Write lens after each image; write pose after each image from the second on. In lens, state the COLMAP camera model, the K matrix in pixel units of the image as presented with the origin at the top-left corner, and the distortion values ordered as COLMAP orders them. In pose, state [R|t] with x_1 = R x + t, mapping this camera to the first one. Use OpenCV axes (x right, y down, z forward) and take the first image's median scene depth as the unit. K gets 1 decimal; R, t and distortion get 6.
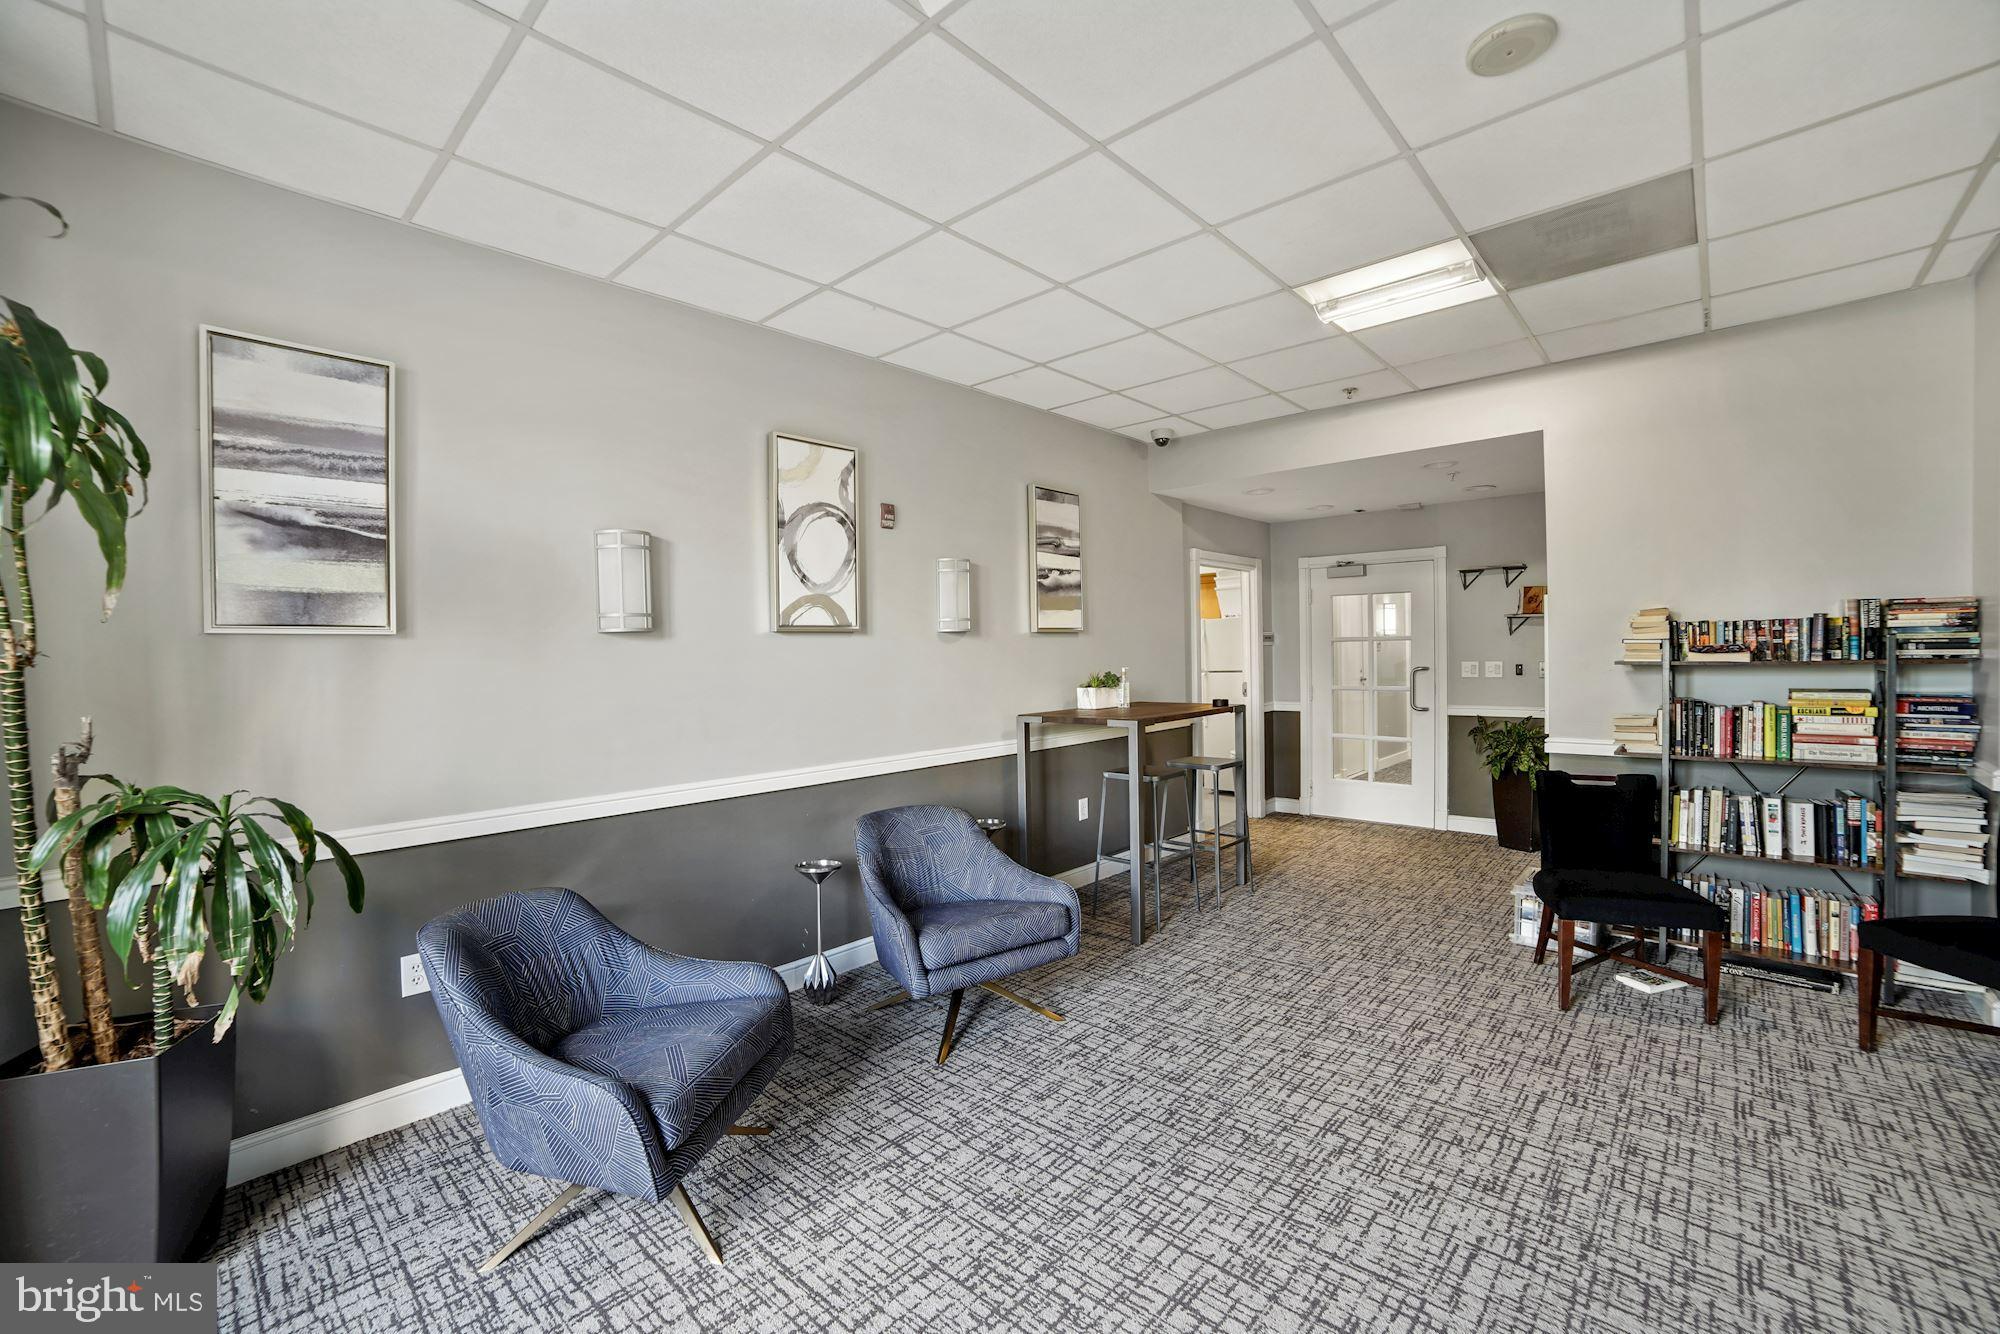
lens RADIAL K [[833.4, 0, 1004.3], [0, 833.4, 689.9], [0, 0, 1]] dist [-0.106787, 0.037638]
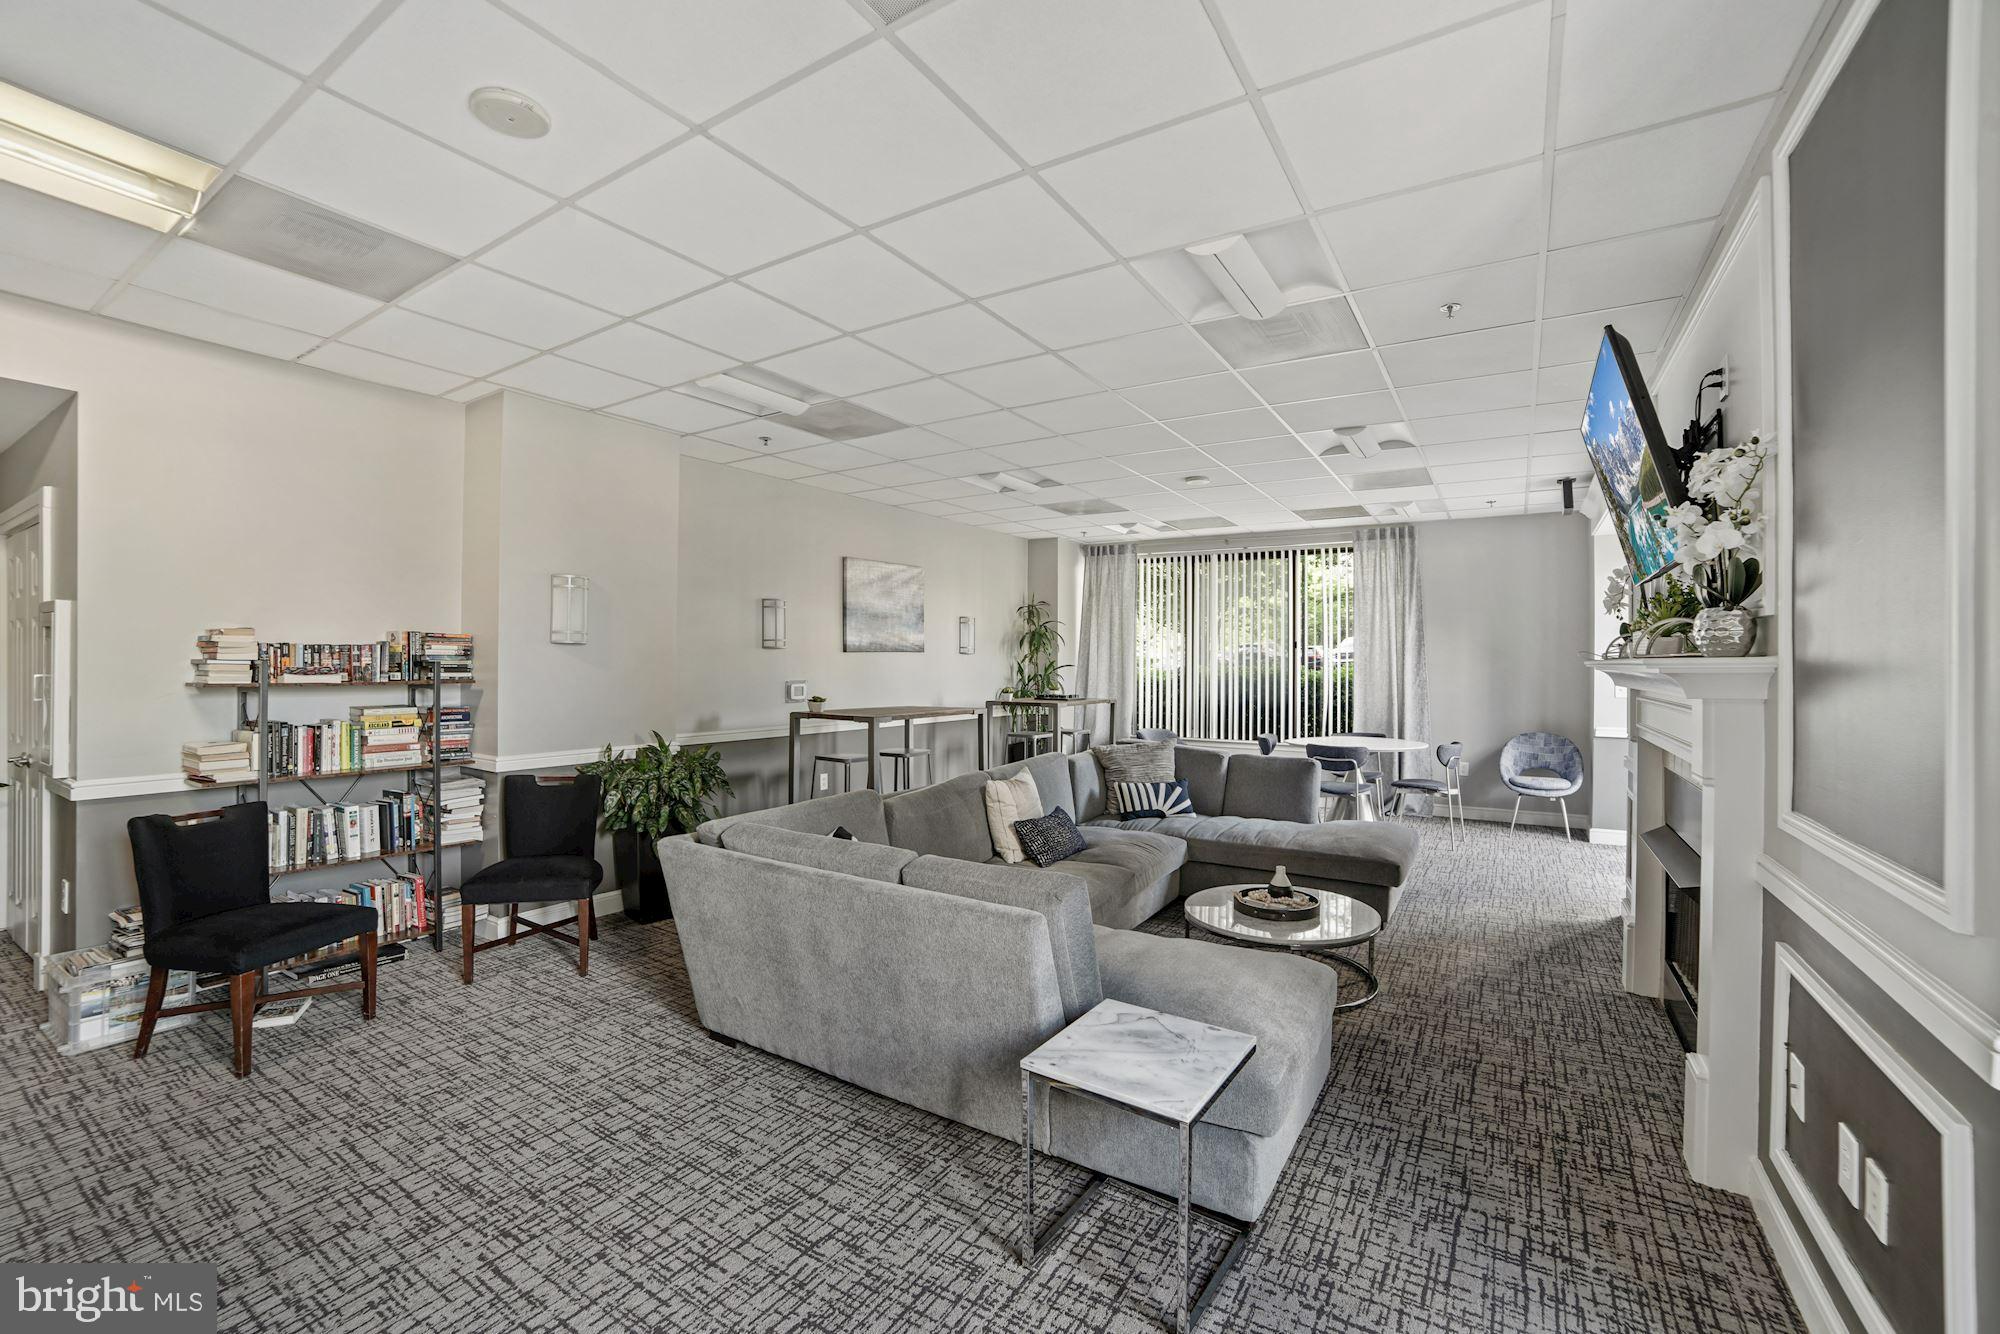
lens RADIAL K [[833.4, 0, 1004.3], [0, 833.4, 689.9], [0, 0, 1]] dist [-0.106787, 0.037638]
pose [[-0.189612, -0.012377, 0.981781, -0.299265], [0.040495, 0.998971, 0.020414, -0.011503], [-0.981024, 0.043628, -0.188915, 0.303753]]
